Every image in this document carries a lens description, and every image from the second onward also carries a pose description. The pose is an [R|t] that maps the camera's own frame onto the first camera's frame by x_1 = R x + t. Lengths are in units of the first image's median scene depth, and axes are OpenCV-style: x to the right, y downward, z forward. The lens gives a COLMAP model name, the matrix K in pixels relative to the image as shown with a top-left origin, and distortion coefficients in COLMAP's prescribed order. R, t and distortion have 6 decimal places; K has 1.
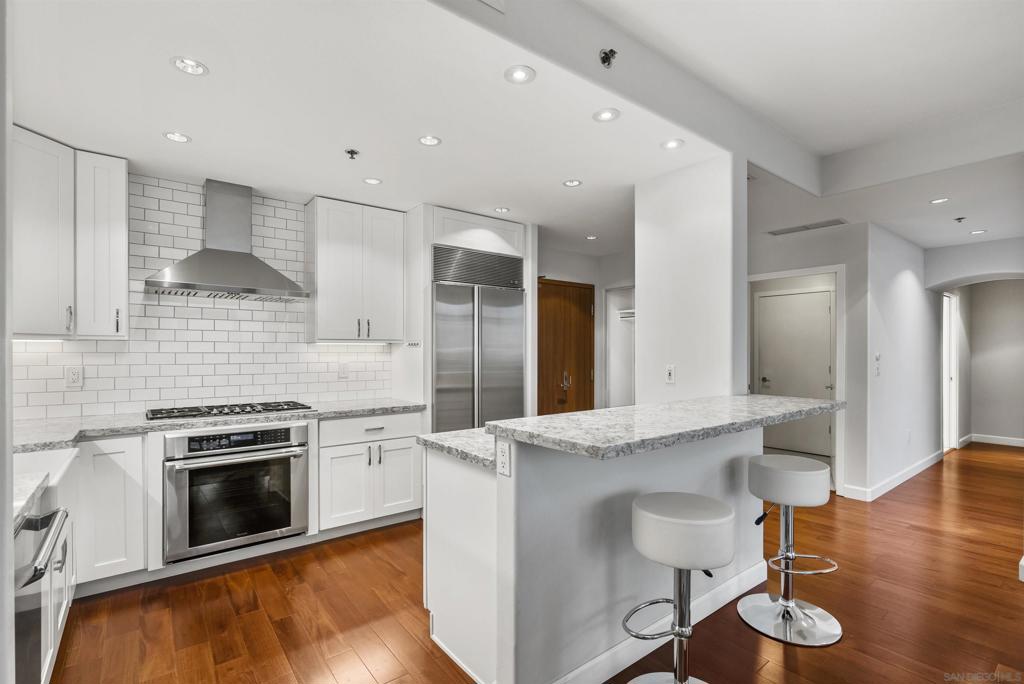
lens RADIAL K [[484.5, 0, 512.1], [0, 484.5, 349.7], [0, 0, 1]] dist [-0.000172, 0.000025]
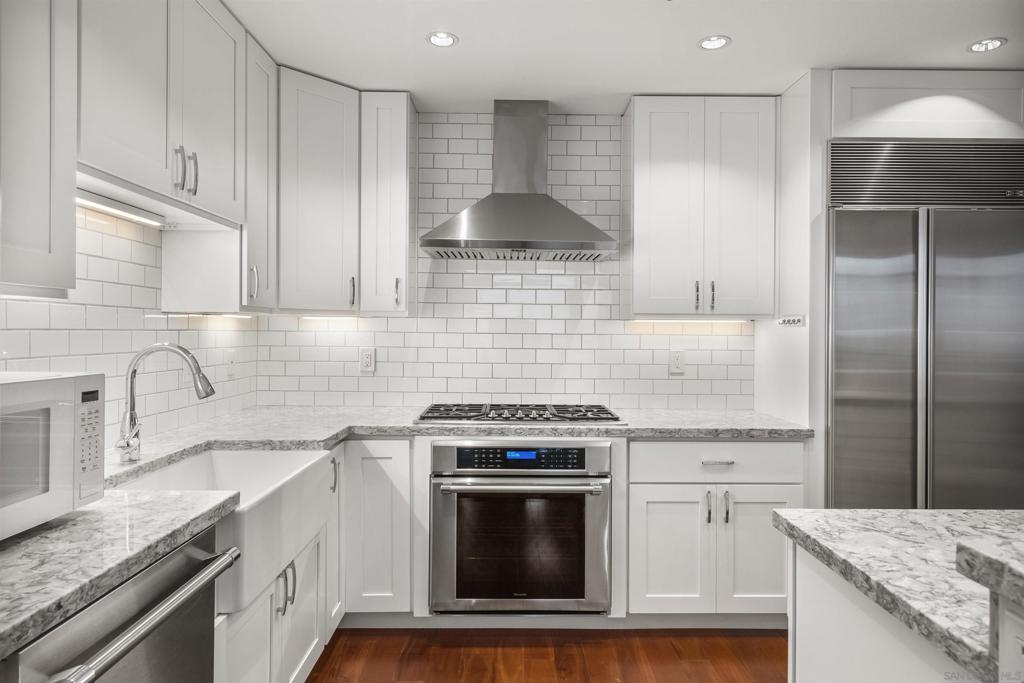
lens RADIAL K [[631.5, 0, 515.1], [0, 631.5, 331.0], [0, 0, 1]] dist [0.007405, 0.001509]
pose [[0.800697, 0.005572, -0.599043, -0.020019], [-0.006444, 0.999979, 0.000688, 0.001829], [0.599035, 0.003310, 0.800716, 0.242647]]
